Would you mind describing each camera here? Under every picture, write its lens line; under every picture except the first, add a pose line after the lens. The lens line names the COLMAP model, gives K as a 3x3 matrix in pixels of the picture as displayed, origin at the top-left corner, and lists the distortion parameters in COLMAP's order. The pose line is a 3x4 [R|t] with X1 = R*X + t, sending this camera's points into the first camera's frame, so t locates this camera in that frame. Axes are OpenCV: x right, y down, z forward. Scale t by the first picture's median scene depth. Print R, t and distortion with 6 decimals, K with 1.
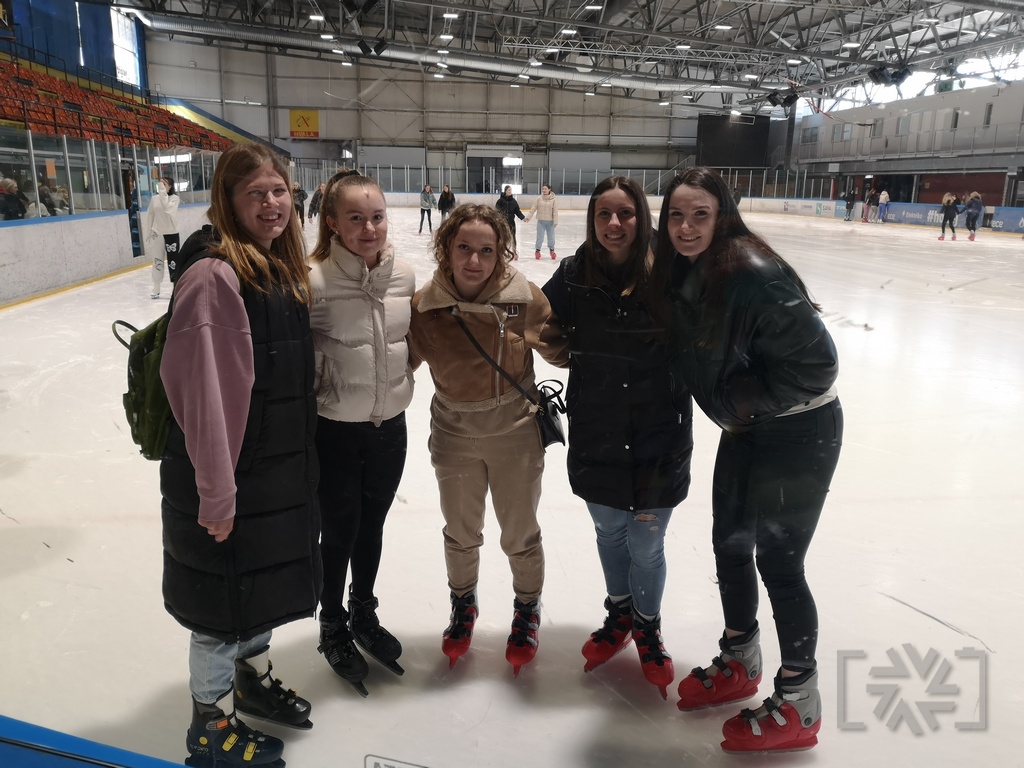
lens RADIAL K [[802.7, 0, 512.0], [0, 802.7, 384.0], [0, 0, 1]] dist [0.024014, 0.000446]
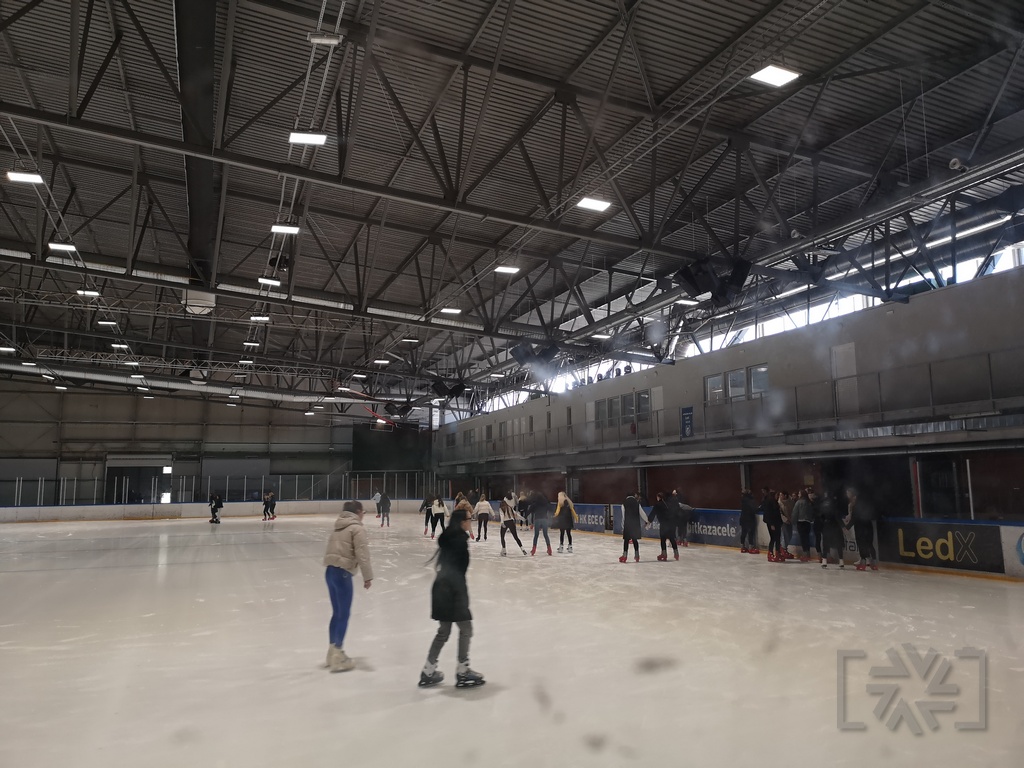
lens RADIAL K [[802.7, 0, 512.0], [0, 802.7, 384.0], [0, 0, 1]] dist [0.024014, 0.000446]
pose [[0.972817, 0.001675, 0.231570, 0.188653], [0.082699, 0.931524, -0.354151, 0.003843], [-0.216306, 0.363675, 0.906064, -0.003771]]
